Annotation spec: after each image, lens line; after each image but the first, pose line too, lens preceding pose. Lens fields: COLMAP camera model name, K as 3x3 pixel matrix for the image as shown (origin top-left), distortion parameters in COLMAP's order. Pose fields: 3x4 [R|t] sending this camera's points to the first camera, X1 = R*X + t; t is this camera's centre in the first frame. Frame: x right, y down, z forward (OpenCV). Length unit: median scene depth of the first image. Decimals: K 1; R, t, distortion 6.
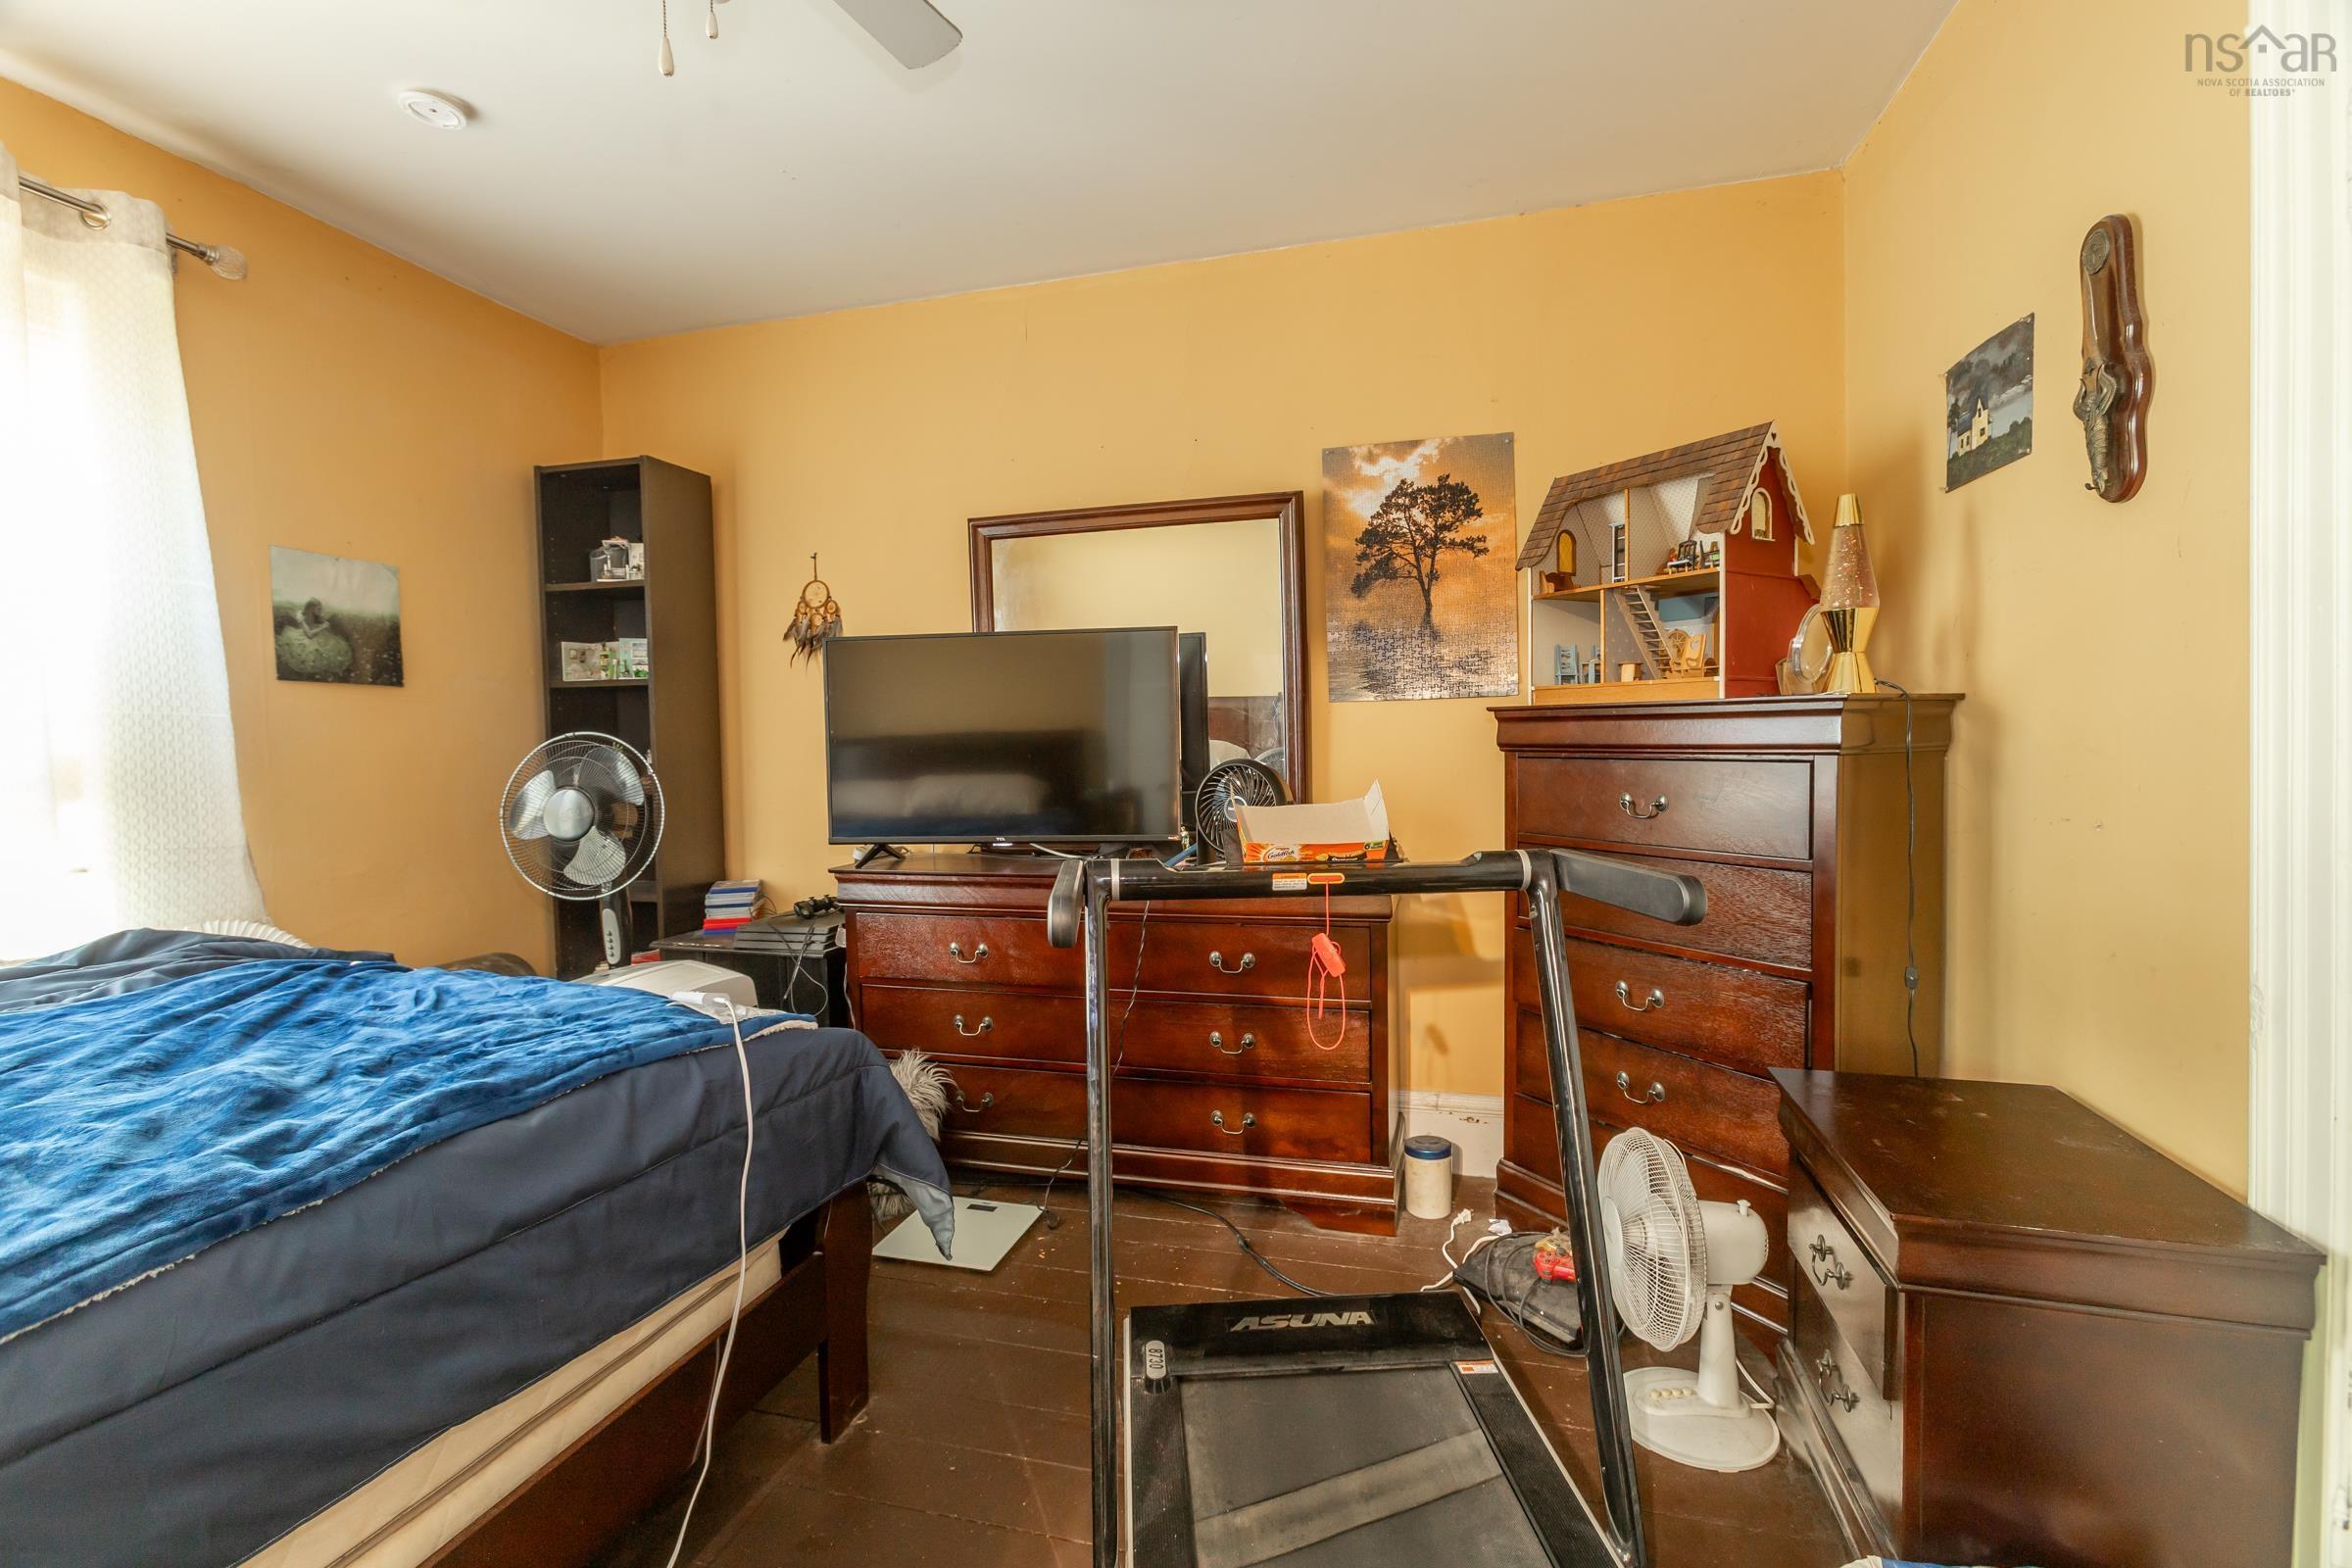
lens RADIAL K [[1030.2, 0, 1162.6], [0, 1030.2, 780.6], [0, 0, 1]] dist [-0.011207, 0.007391]
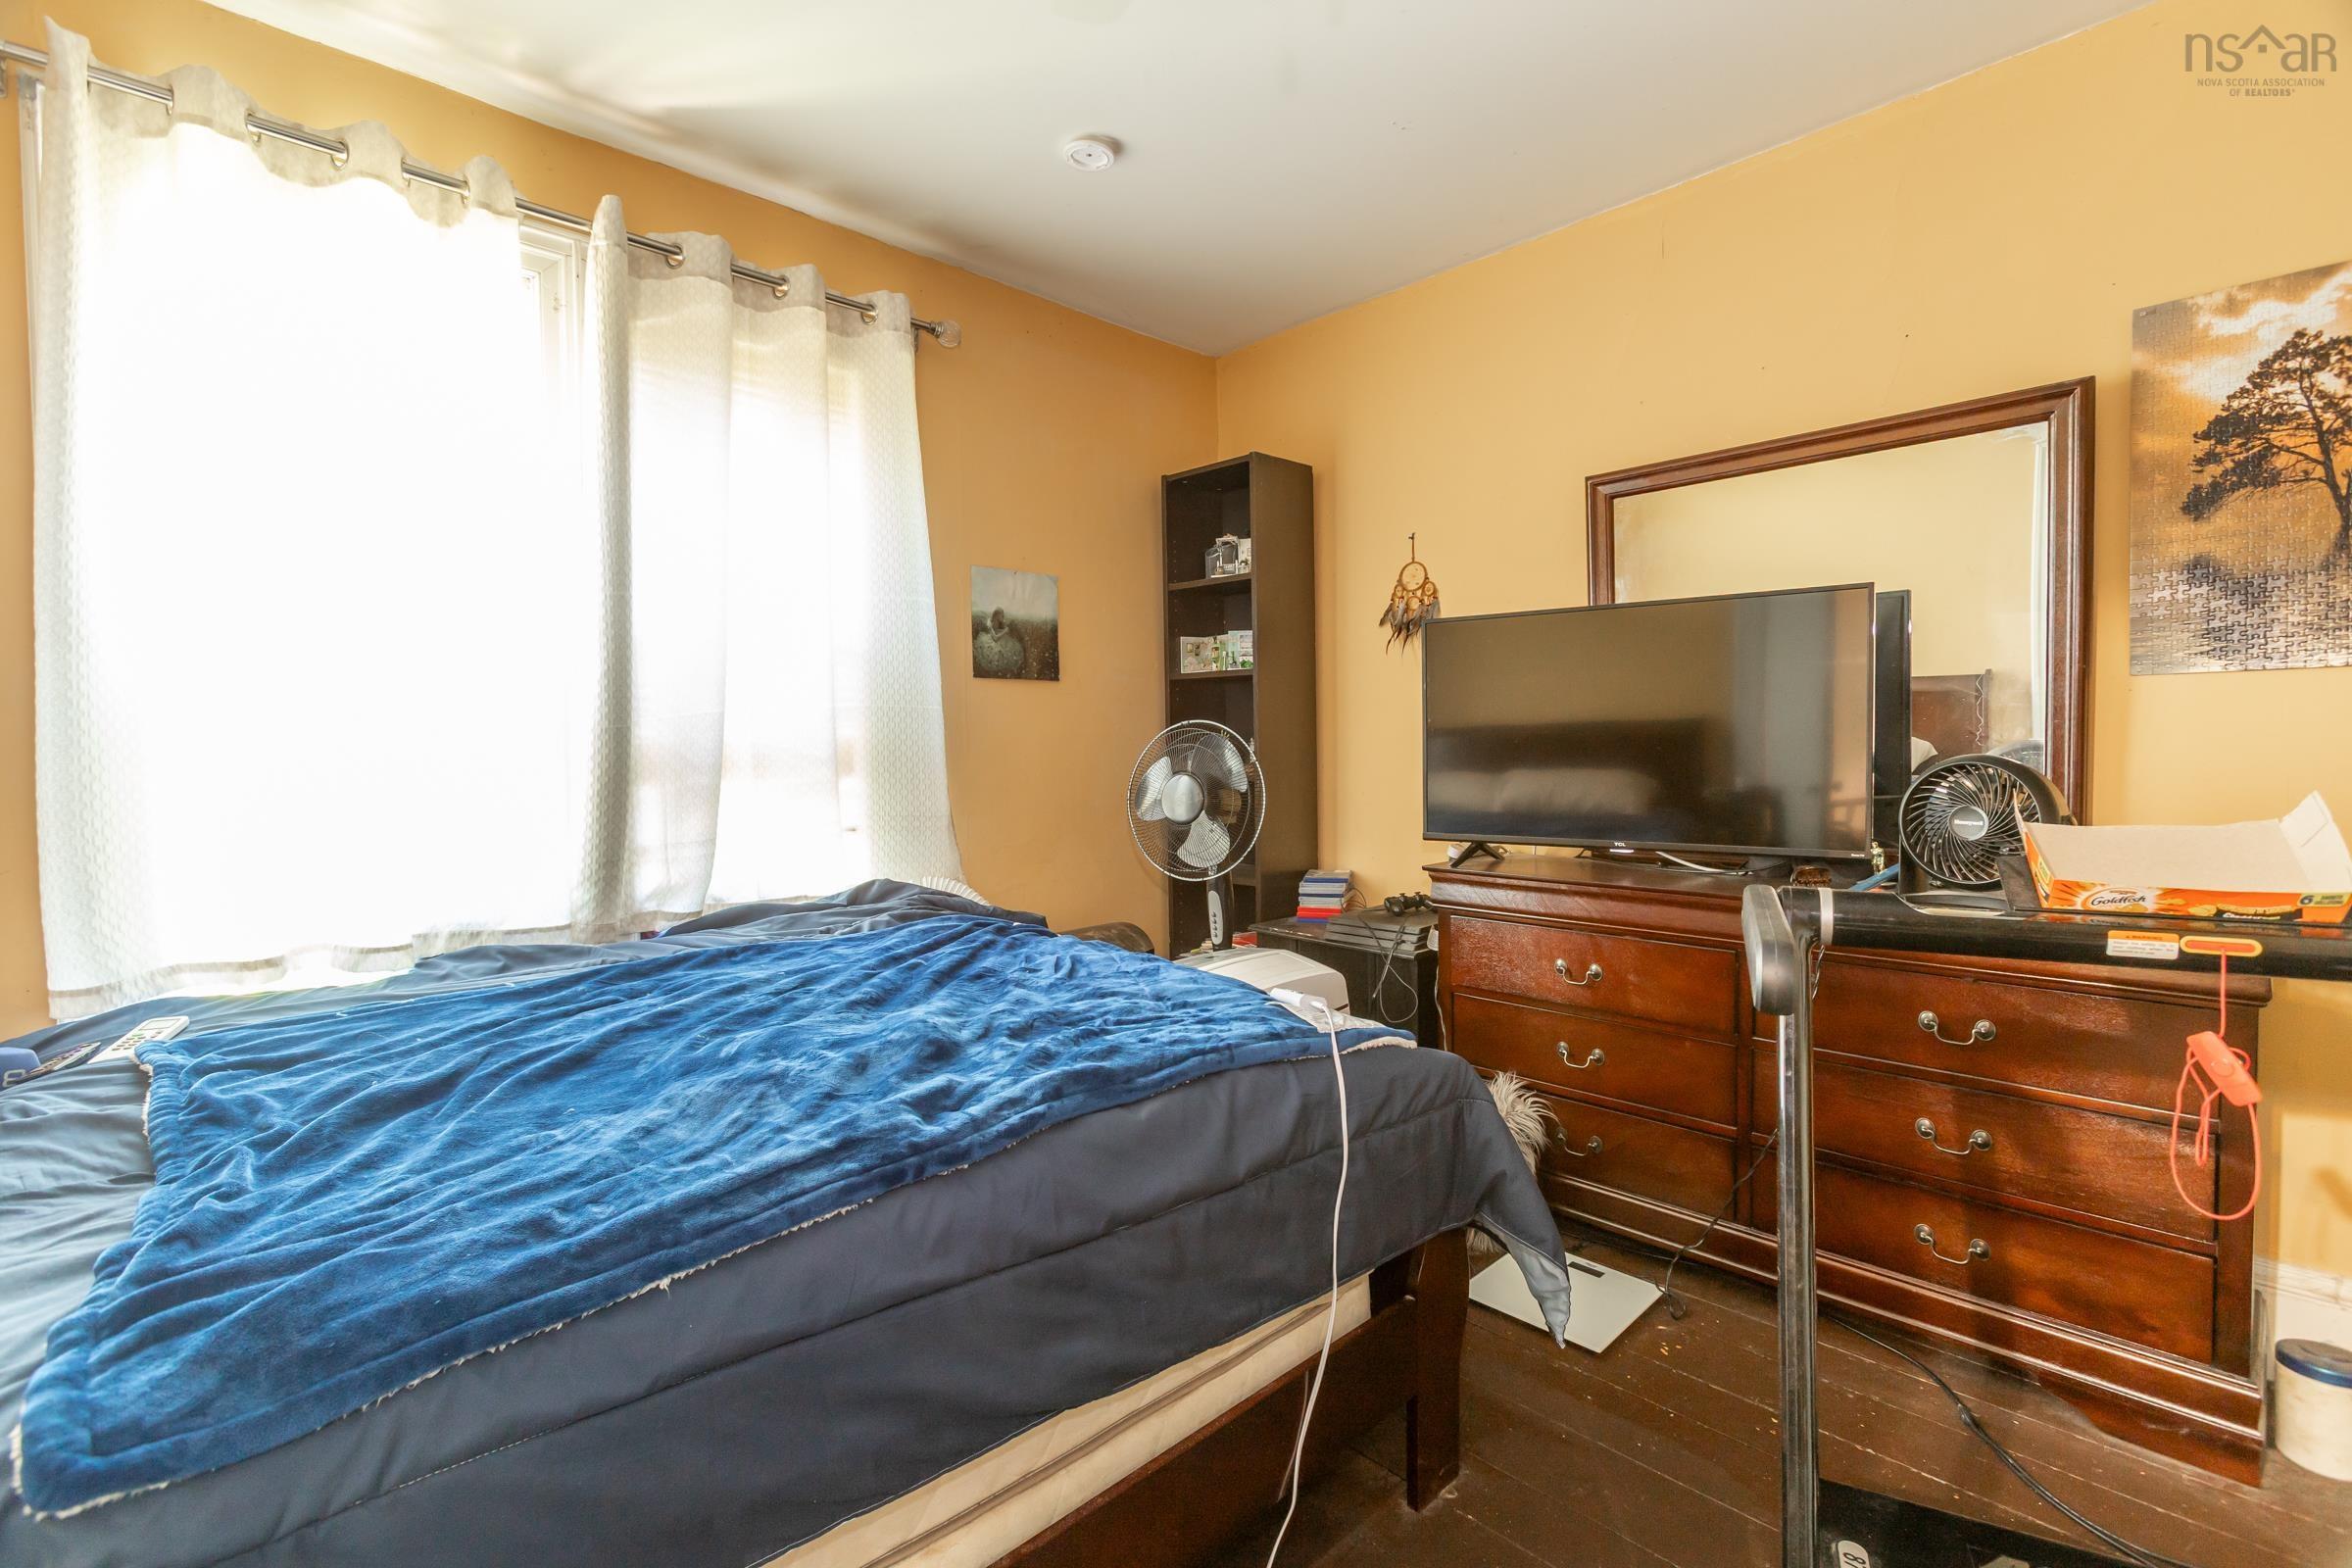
lens RADIAL K [[1030.2, 0, 1162.6], [0, 1030.2, 780.6], [0, 0, 1]] dist [-0.011207, 0.007391]
pose [[0.854414, 0.026511, -0.518917, -0.048841], [-0.021739, 0.999647, 0.015277, -0.001431], [0.519138, -0.001773, 0.854688, 0.087855]]
